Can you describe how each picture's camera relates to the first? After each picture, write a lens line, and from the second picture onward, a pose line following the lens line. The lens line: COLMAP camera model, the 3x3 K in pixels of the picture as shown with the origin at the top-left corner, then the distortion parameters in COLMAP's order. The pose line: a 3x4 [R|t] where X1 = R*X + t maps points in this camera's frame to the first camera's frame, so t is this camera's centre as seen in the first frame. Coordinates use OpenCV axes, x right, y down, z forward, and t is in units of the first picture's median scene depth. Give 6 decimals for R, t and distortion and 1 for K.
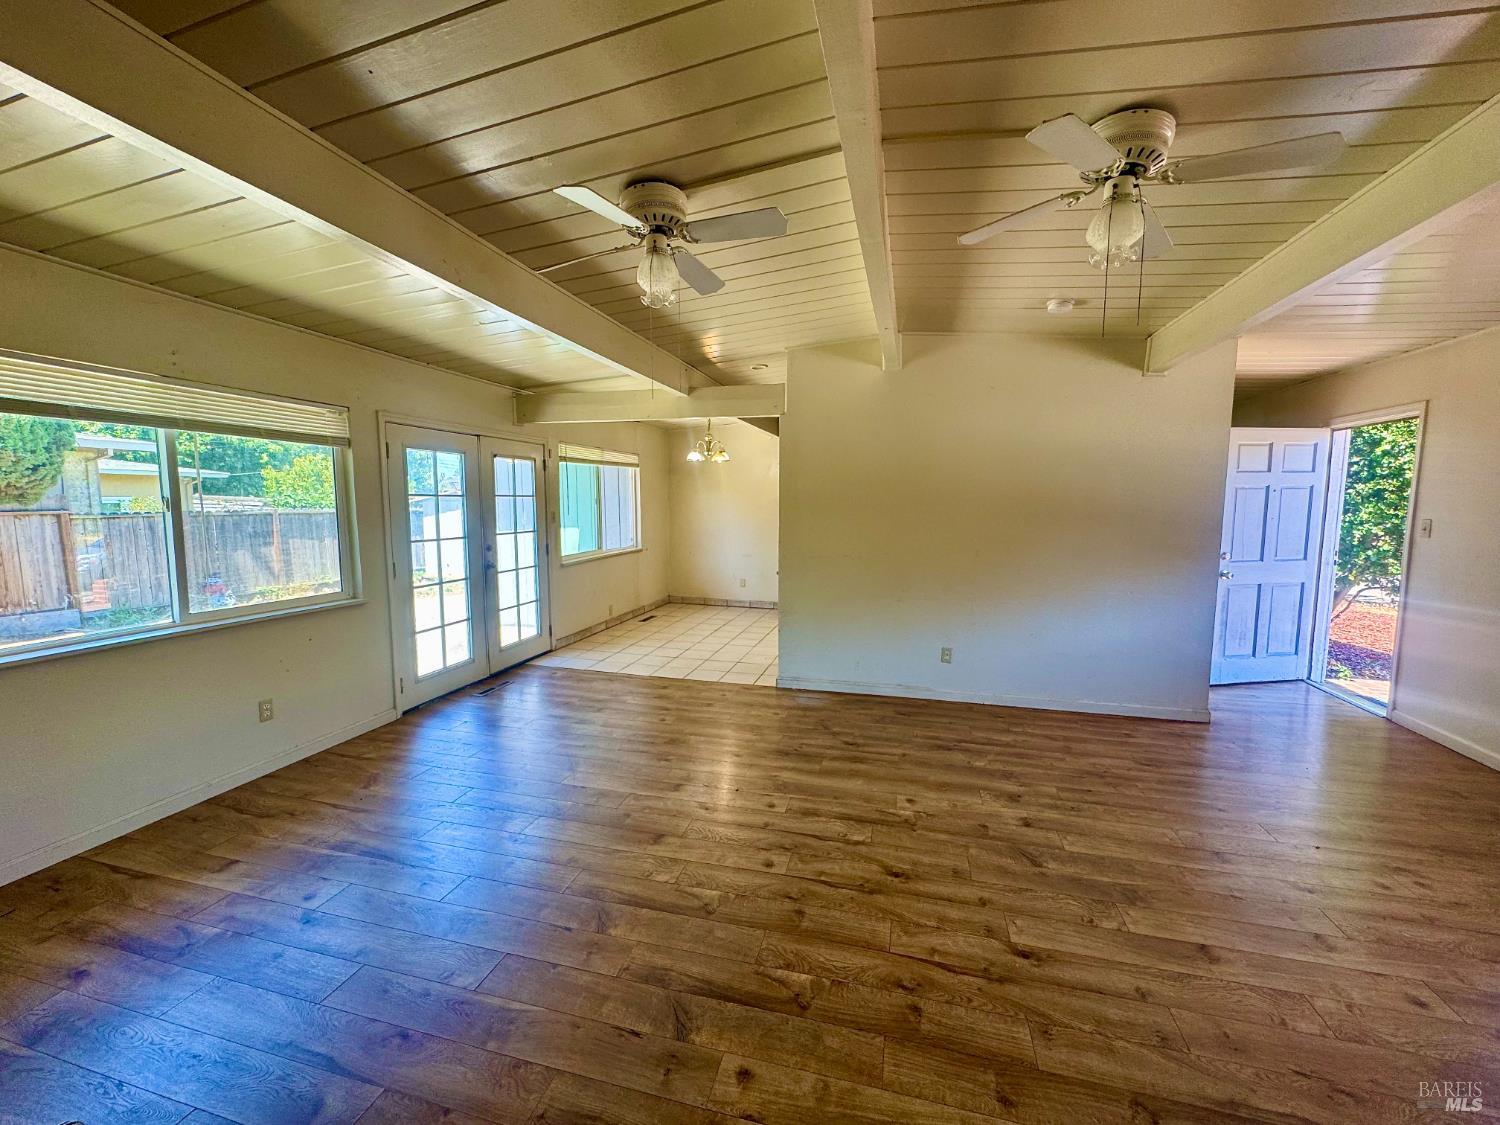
lens RADIAL K [[591.4, 0, 752.5], [0, 591.4, 564.1], [0, 0, 1]] dist [0.000278, 0.000007]
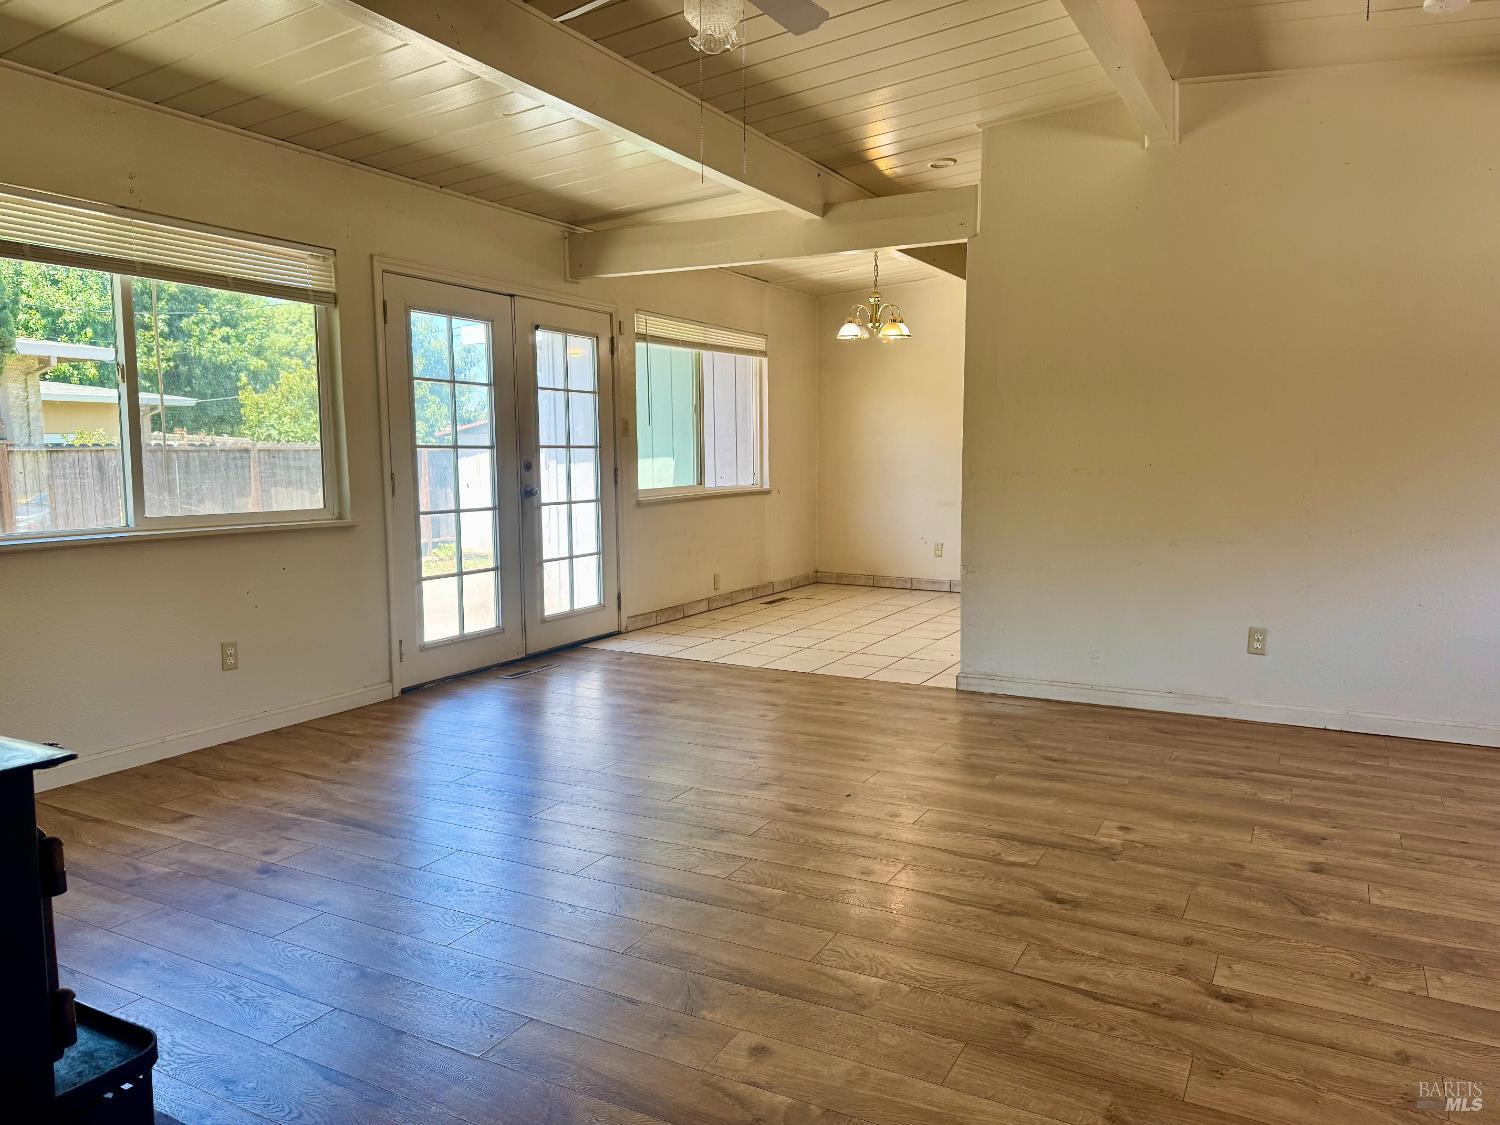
lens RADIAL K [[1033.7, 0, 760.8], [0, 1033.7, 562.3], [0, 0, 1]] dist [0.084450, -0.114984]
pose [[0.973179, 0.015294, -0.229538, 0.112721], [-0.014416, 0.999881, 0.005502, 0.095954], [0.229595, -0.002045, 0.973284, -0.114424]]
